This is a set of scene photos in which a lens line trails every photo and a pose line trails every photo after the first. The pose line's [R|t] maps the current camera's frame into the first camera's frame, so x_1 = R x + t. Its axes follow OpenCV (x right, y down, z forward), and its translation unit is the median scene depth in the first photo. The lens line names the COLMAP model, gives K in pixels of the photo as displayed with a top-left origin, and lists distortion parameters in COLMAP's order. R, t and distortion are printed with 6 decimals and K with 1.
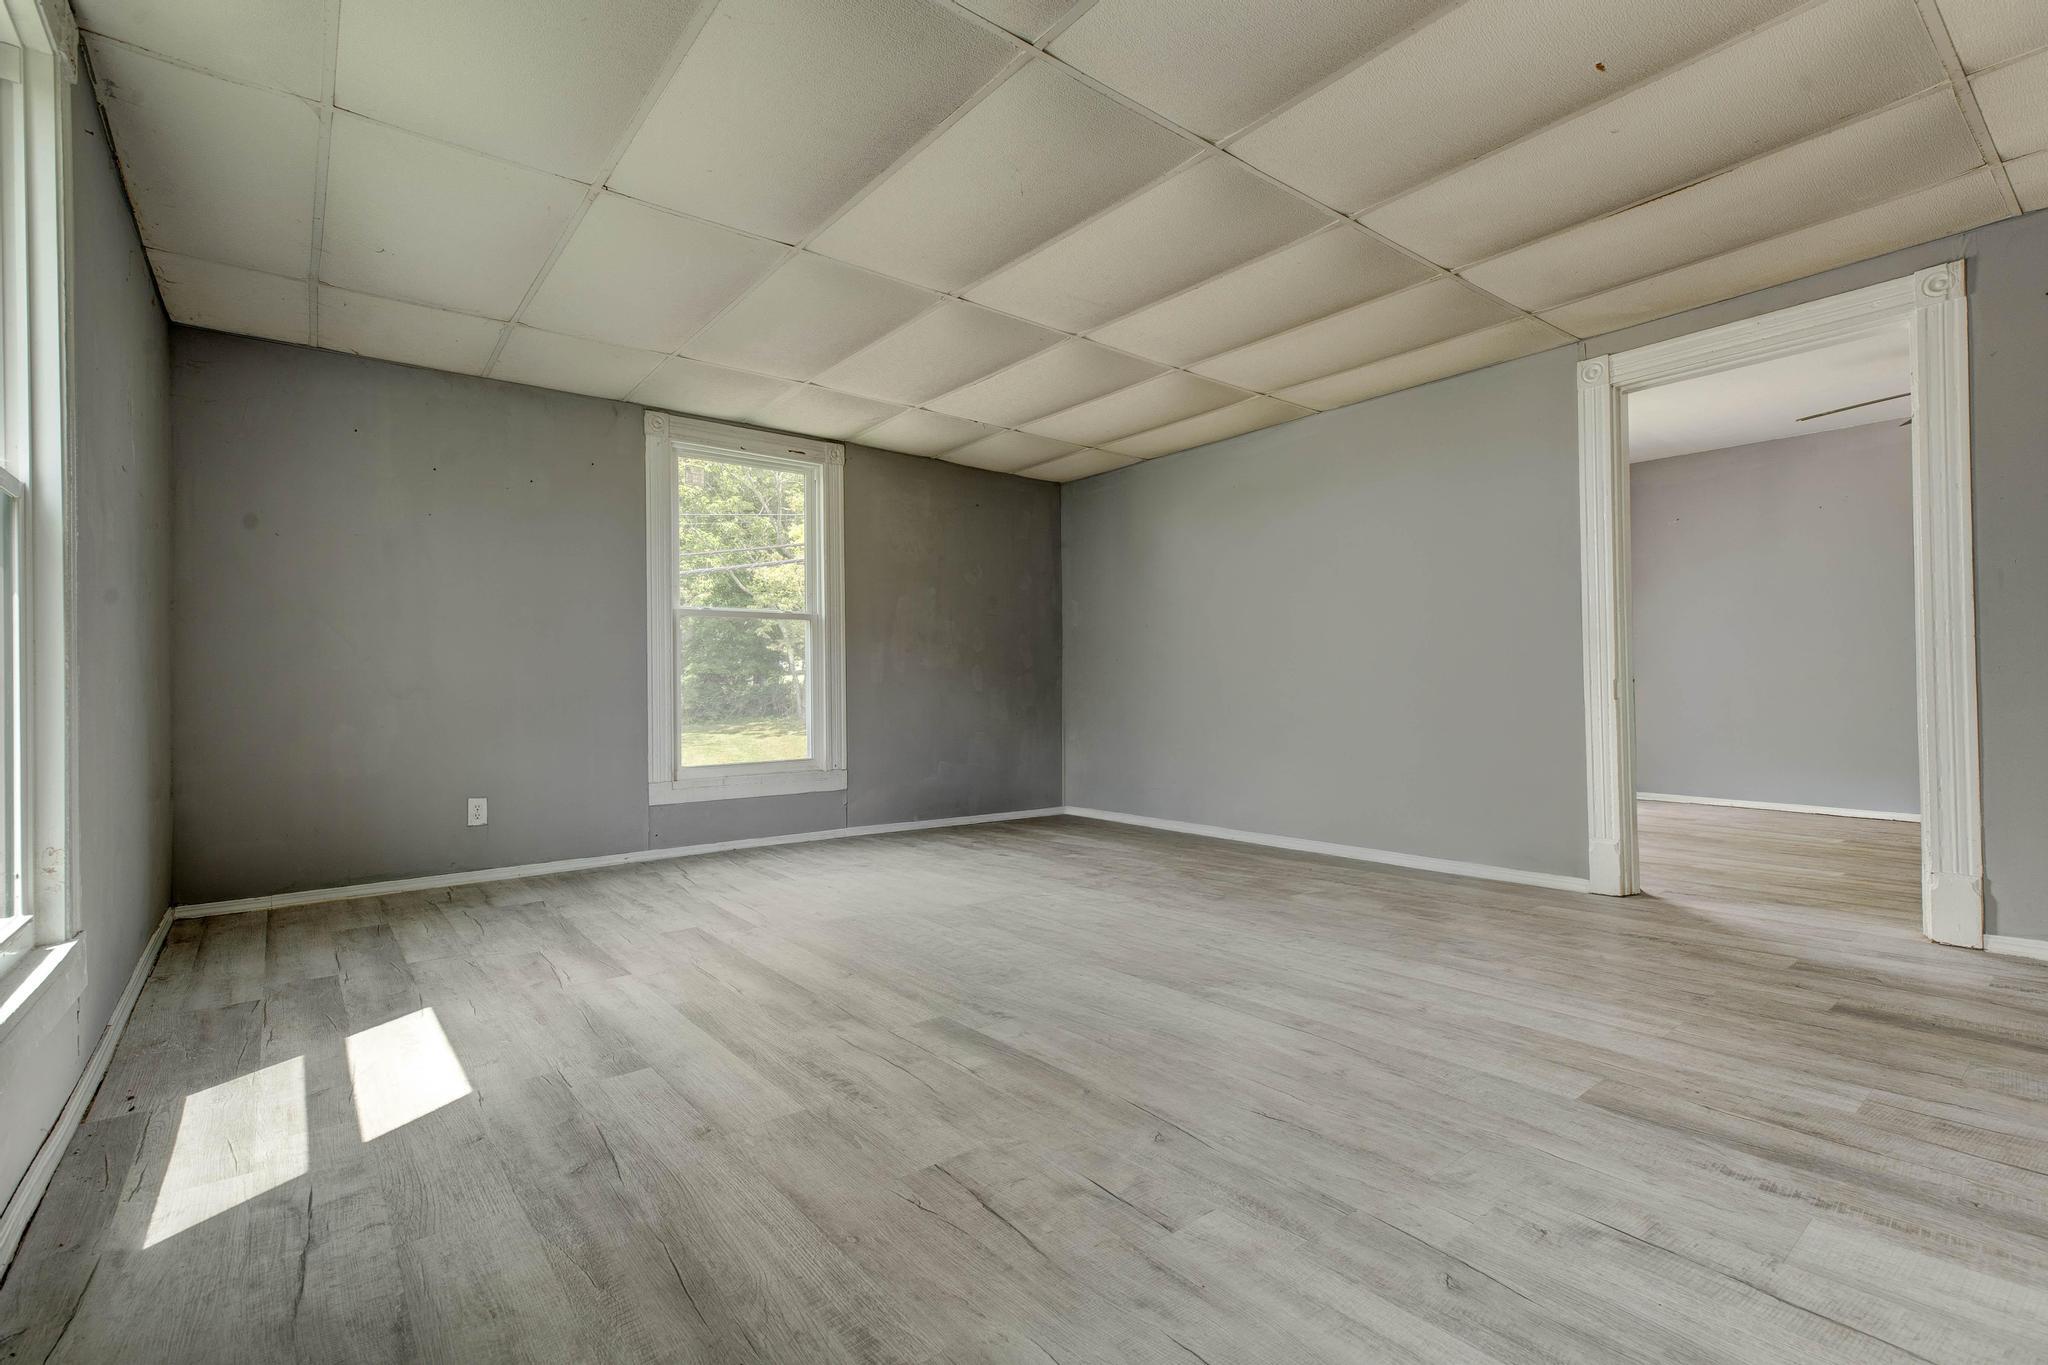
lens RADIAL K [[925.4, 0, 1016.0], [0, 925.4, 682.2], [0, 0, 1]] dist [0.008199, -0.000692]
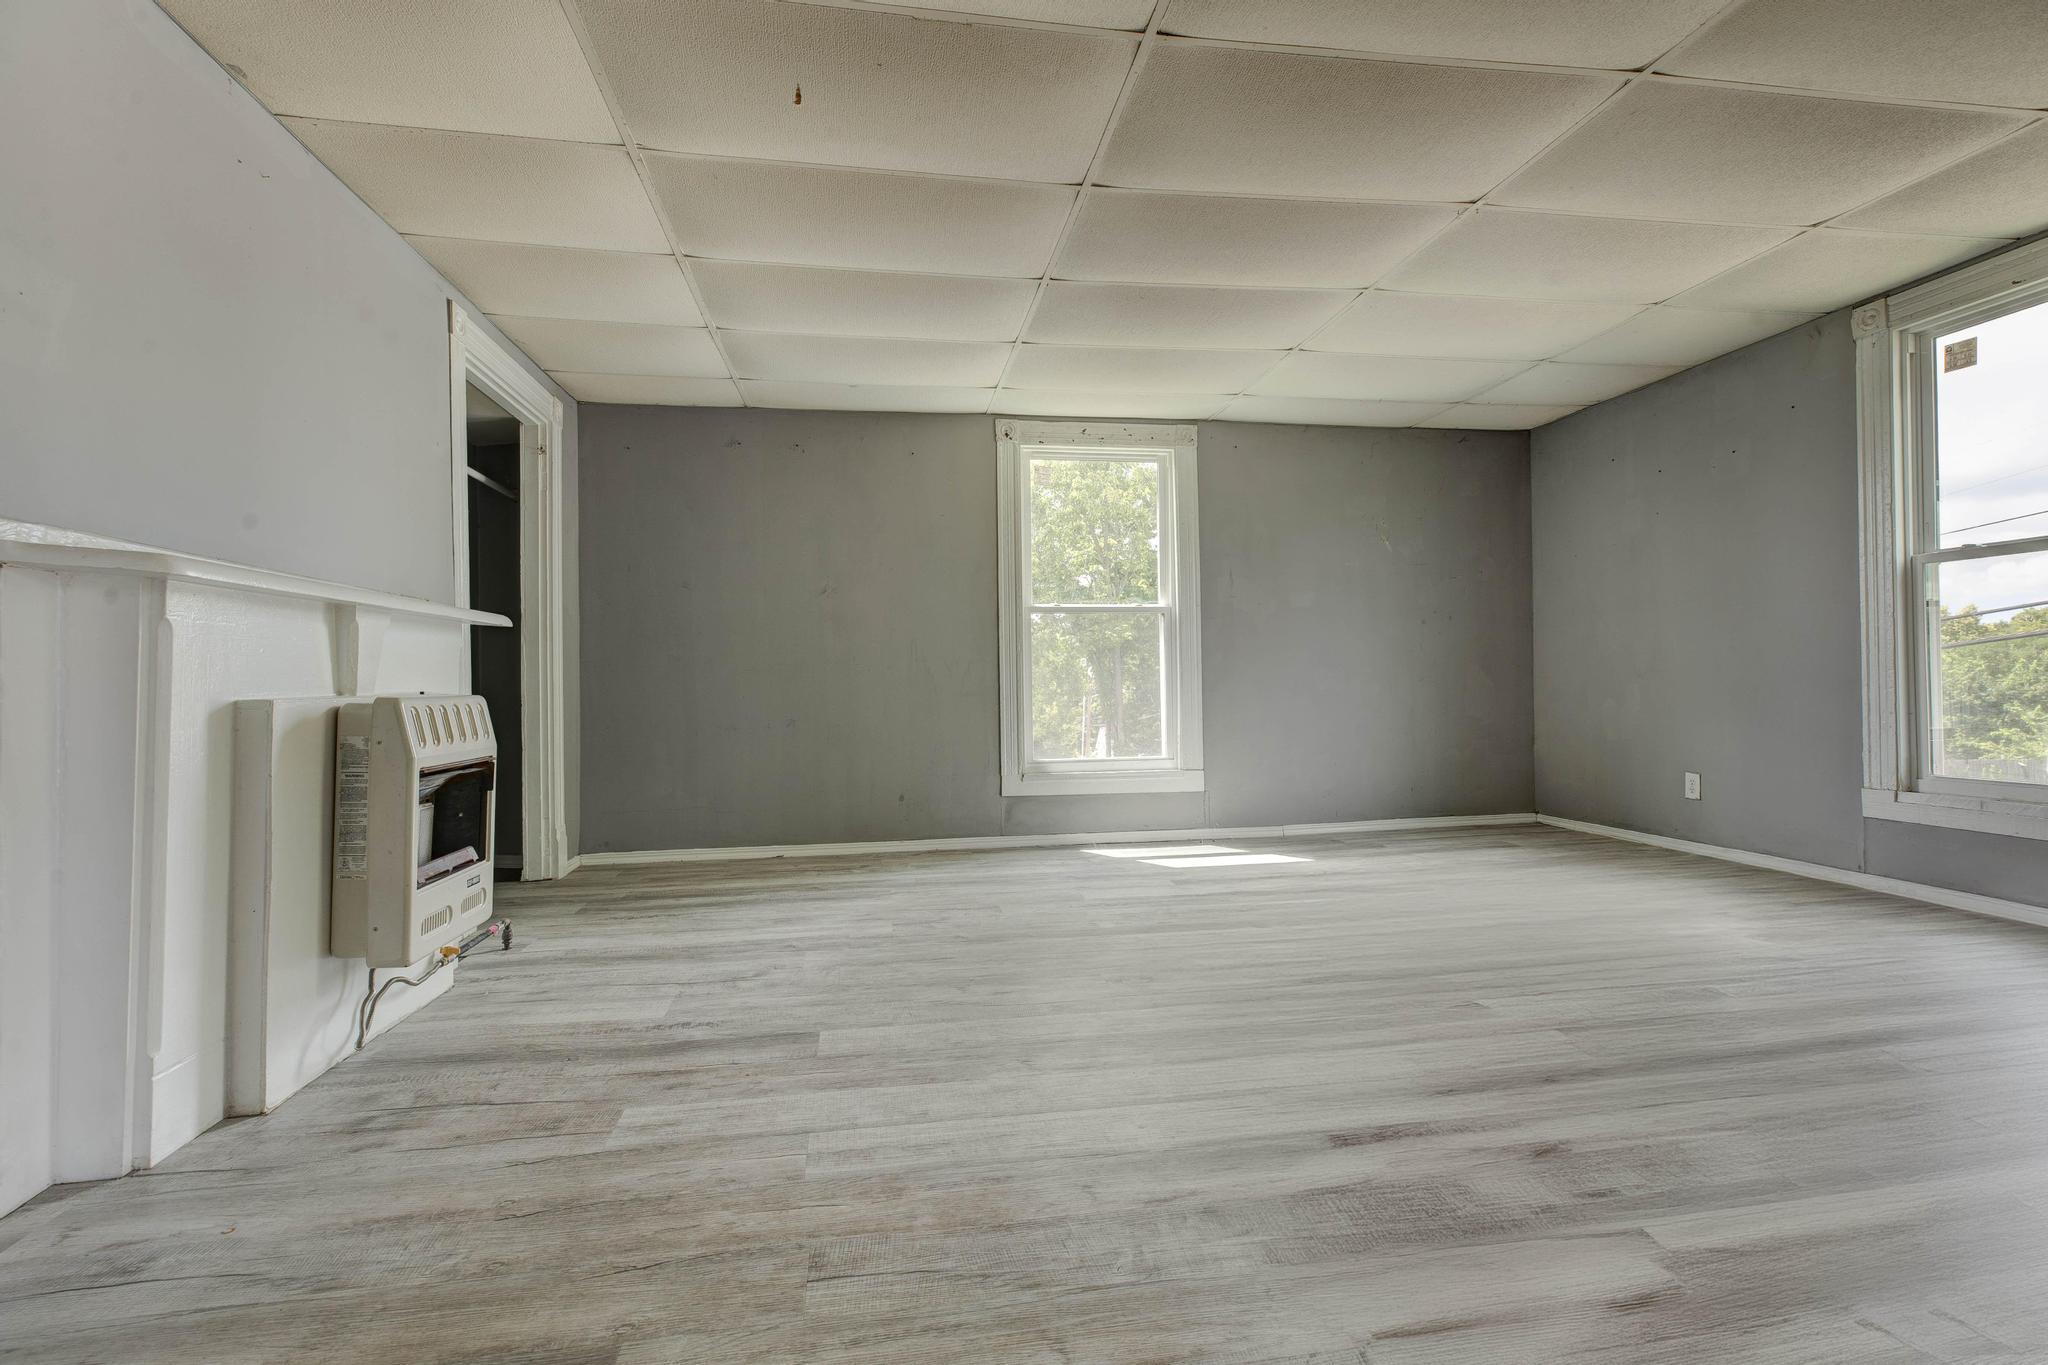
lens RADIAL K [[925.4, 0, 1016.0], [0, 925.4, 682.2], [0, 0, 1]] dist [0.008199, -0.000692]
pose [[-0.490654, 0.014188, -0.871239, 1.523085], [0.026399, 0.999650, 0.001412, 0.000775], [0.870954, -0.022307, -0.490857, 1.827728]]
